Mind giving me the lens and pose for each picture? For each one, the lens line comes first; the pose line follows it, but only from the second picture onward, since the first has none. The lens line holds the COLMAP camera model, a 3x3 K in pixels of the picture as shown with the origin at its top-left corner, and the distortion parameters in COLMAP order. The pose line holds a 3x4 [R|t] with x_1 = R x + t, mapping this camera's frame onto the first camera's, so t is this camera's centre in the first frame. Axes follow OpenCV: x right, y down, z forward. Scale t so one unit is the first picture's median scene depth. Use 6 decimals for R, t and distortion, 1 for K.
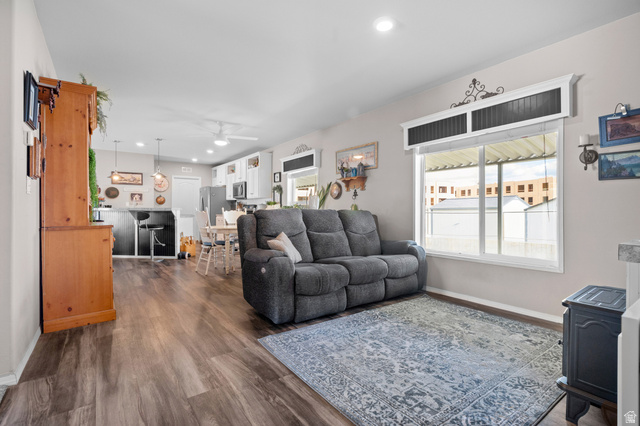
lens RADIAL K [[301.9, 0, 319.0], [0, 301.9, 210.5], [0, 0, 1]] dist [0.000367, -0.003553]
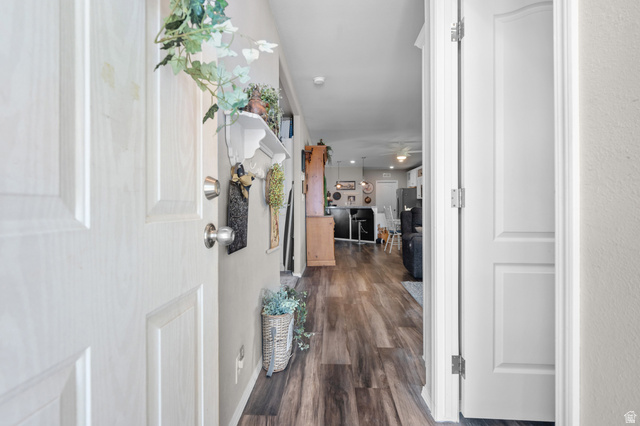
lens RADIAL K [[301.9, 0, 317.0], [0, 301.9, 209.7], [0, 0, 1]] dist [0.000367, -0.003553]
pose [[0.779360, -0.001202, -0.626576, 0.321624], [0.005423, 0.999974, 0.004827, -0.000791], [0.626553, -0.007160, 0.779346, -0.415617]]
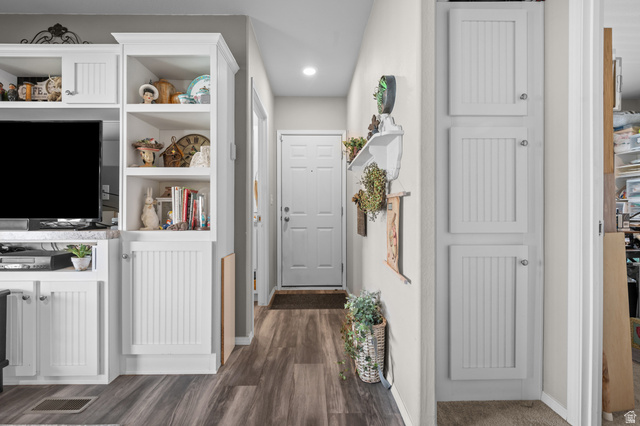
lens RADIAL K [[301.9, 0, 317.7], [0, 301.9, 214.2], [0, 0, 1]] dist [0.000367, -0.003553]
pose [[-0.820347, -0.003552, 0.571855, -0.316092], [-0.001159, 0.999989, 0.004548, -0.002660], [-0.571865, 0.003068, -0.820342, 0.463963]]
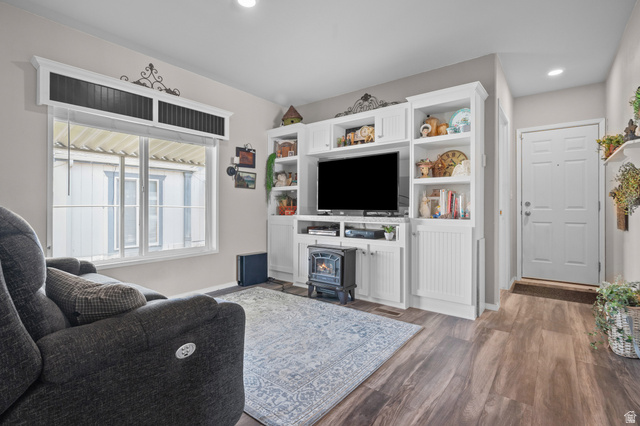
lens RADIAL K [[301.9, 0, 322.0], [0, 301.9, 205.9], [0, 0, 1]] dist [0.000367, -0.003553]
pose [[-0.280261, 0.001565, 0.959923, -0.483581], [-0.004052, 0.999988, -0.002813, -0.001969], [-0.959915, -0.004678, -0.280251, 0.708818]]
